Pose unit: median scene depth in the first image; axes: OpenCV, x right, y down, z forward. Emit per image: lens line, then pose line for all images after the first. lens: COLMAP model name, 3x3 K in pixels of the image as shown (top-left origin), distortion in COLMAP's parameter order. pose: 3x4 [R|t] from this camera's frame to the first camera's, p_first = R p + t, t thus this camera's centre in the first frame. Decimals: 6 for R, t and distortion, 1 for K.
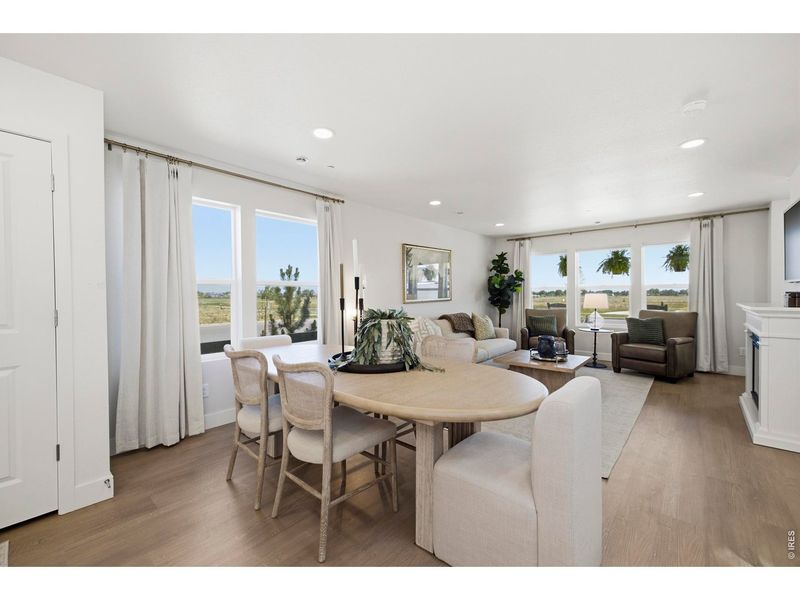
lens RADIAL K [[333.0, 0, 397.3], [0, 333.0, 298.2], [0, 0, 1]] dist [0.002370, 0.000270]
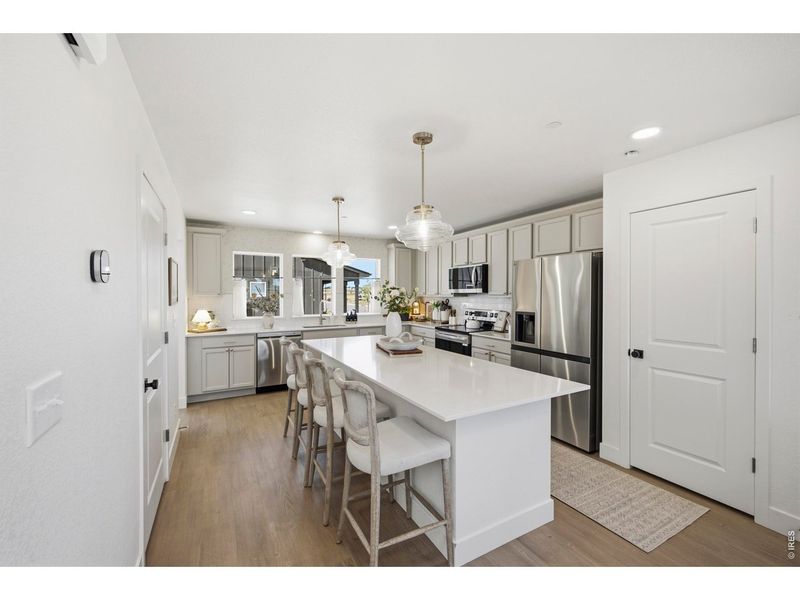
lens RADIAL K [[333.0, 0, 397.3], [0, 333.0, 298.2], [0, 0, 1]] dist [0.002370, 0.000270]
pose [[-0.325693, 0.019848, -0.945267, 0.138638], [-0.004323, 0.999738, 0.022481, -0.039132], [0.945466, 0.011408, -0.325522, 0.073245]]
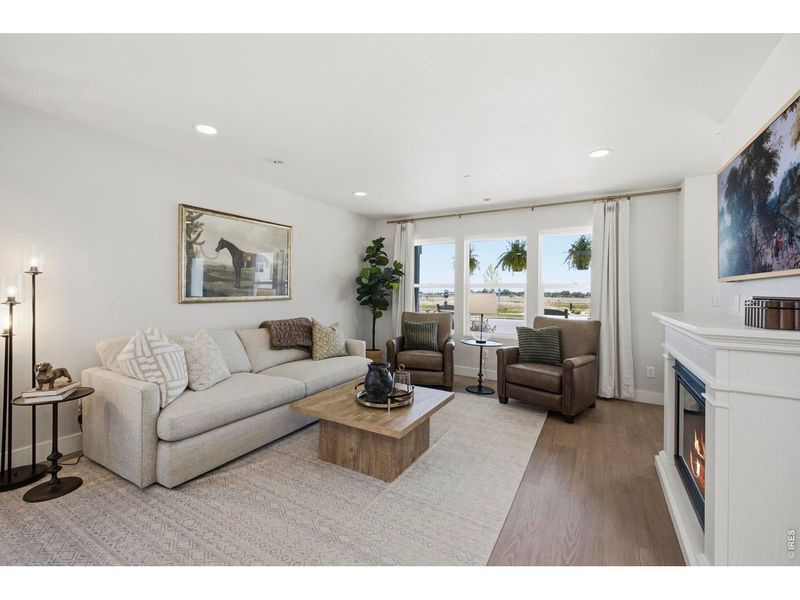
lens RADIAL K [[337.1, 0, 395.2], [0, 337.1, 290.3], [0, 0, 1]] dist [0.002495, -0.000003]
pose [[0.982019, 0.022185, 0.187473, 0.266660], [-0.019302, 0.999666, -0.017190, -0.004533], [-0.187792, 0.013262, 0.982119, 0.299671]]
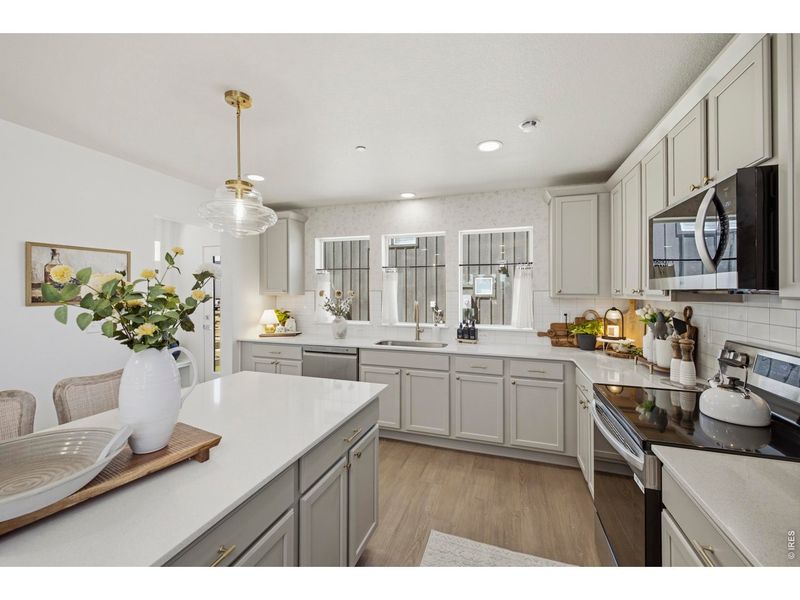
lens RADIAL K [[337.1, 0, 395.2], [0, 337.1, 290.3], [0, 0, 1]] dist [0.002495, -0.000003]
pose [[-0.918596, 0.003938, -0.395179, -0.454396], [0.000527, 0.999962, 0.008739, -0.036211], [0.395198, 0.007819, -0.918563, 0.106606]]
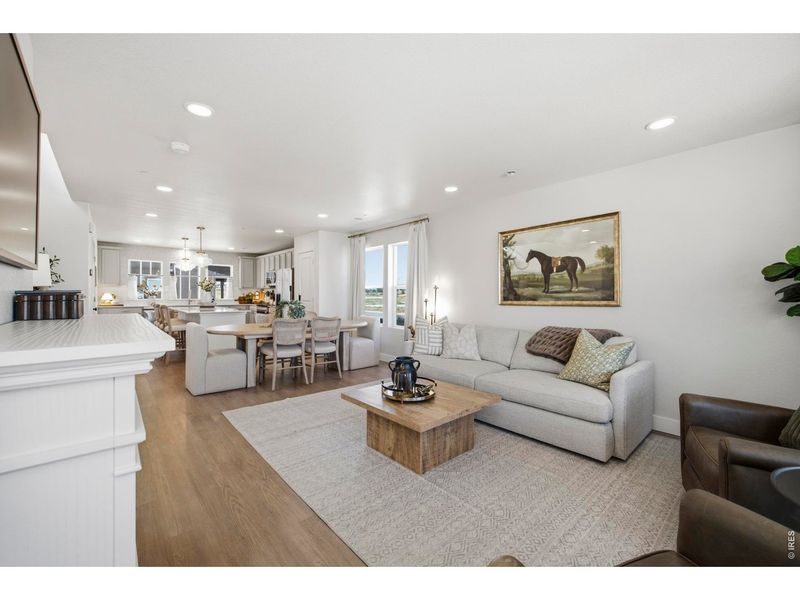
lens RADIAL K [[333.0, 0, 397.3], [0, 333.0, 298.2], [0, 0, 1]] dist [0.002370, 0.000270]
pose [[-0.122601, 0.016130, -0.992325, 0.805992], [-0.015038, 0.999723, 0.018108, -0.011390], [0.992342, 0.017143, -0.122324, 0.780758]]
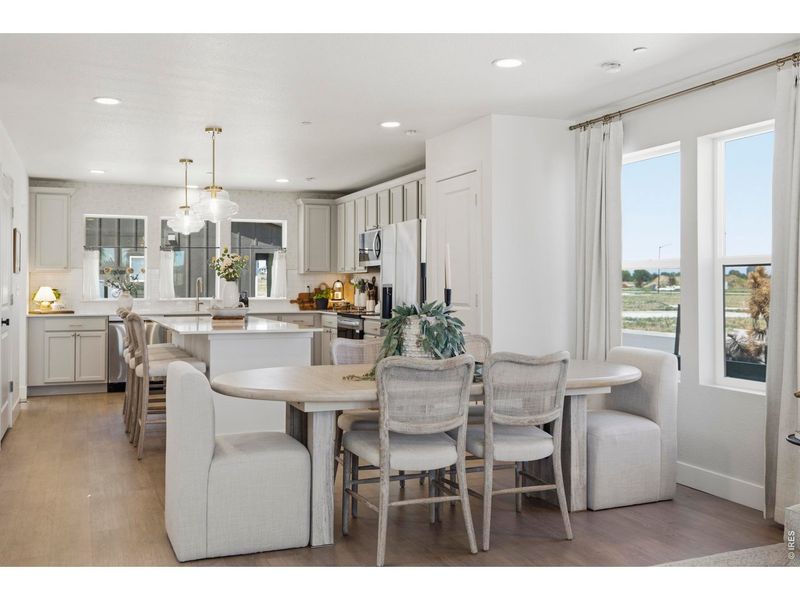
lens RADIAL K [[773.3, 0, 397.9], [0, 773.3, 282.9], [0, 0, 1]] dist [-0.012304, 0.012521]
pose [[-0.430582, 0.002196, -0.902549, 0.636604], [-0.006463, 0.999964, 0.005517, -0.009321], [0.902529, 0.008209, -0.430552, 0.685639]]
